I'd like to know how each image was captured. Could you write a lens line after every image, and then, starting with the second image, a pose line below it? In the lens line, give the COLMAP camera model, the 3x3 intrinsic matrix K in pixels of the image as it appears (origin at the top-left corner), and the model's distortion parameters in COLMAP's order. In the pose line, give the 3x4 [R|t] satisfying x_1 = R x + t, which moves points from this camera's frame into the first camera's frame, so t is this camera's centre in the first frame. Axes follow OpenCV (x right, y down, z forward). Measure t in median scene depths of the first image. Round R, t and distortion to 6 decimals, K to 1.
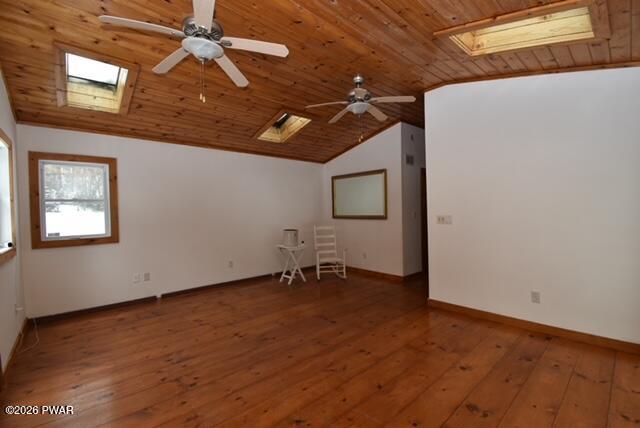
lens RADIAL K [[280.8, 0, 320.0], [0, 280.8, 214.0], [0, 0, 1]] dist [0.027248, -0.025724]
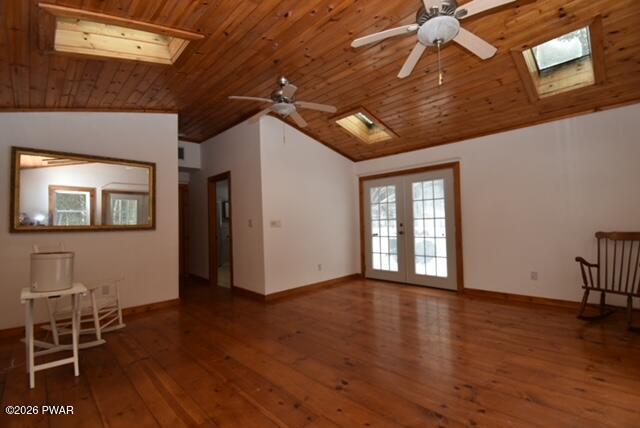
lens RADIAL K [[280.8, 0, 320.0], [0, 280.8, 214.0], [0, 0, 1]] dist [0.027248, -0.025724]
pose [[-0.050730, 0.057367, 0.997063, -0.937642], [0.038249, 0.997728, -0.055459, 0.062507], [-0.997980, 0.035323, -0.052809, 1.038142]]
